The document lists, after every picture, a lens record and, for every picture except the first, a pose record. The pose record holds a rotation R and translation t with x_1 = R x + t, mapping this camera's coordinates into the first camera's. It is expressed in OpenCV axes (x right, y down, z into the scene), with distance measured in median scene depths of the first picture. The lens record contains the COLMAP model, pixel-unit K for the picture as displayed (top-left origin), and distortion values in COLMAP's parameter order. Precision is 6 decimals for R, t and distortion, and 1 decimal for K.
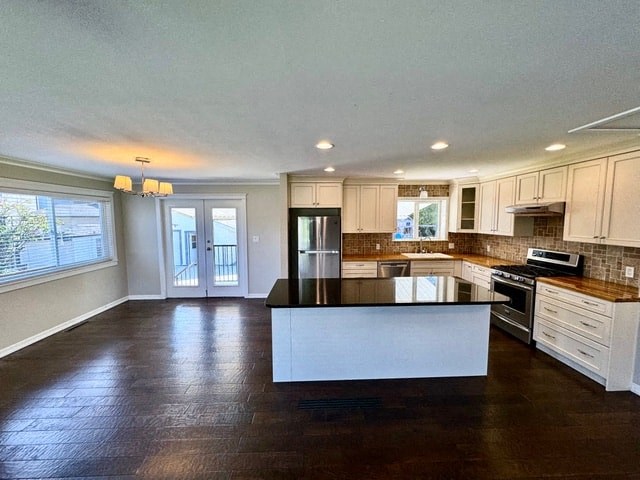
lens RADIAL K [[253.3, 0, 319.7], [0, 253.3, 240.5], [0, 0, 1]] dist [0.001310, -0.000281]
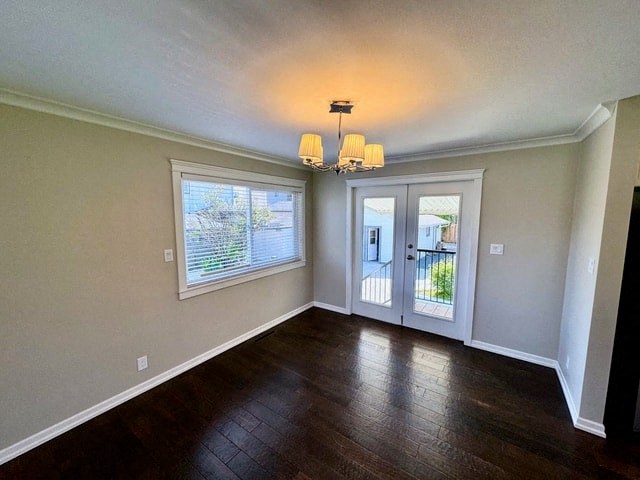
lens RADIAL K [[253.3, 0, 321.7], [0, 253.3, 242.4], [0, 0, 1]] dist [0.001310, -0.000281]
pose [[0.803183, 0.070820, -0.591508, -0.235281], [-0.053792, 0.997474, 0.046384, -0.026215], [0.593298, -0.005437, 0.804964, 0.321731]]
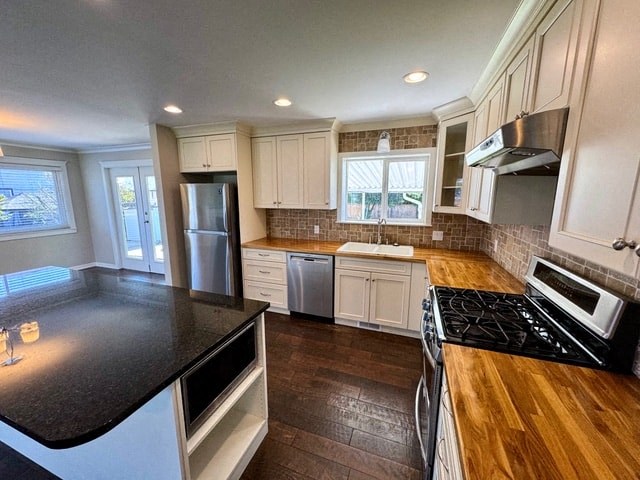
lens RADIAL K [[253.3, 0, 321.1], [0, 253.3, 237.6], [0, 0, 1]] dist [0.001310, -0.000281]
pose [[0.924880, 0.069864, -0.373786, 0.514943], [-0.038202, 0.995075, 0.091465, -0.017486], [0.378335, -0.070315, 0.922994, 0.392465]]
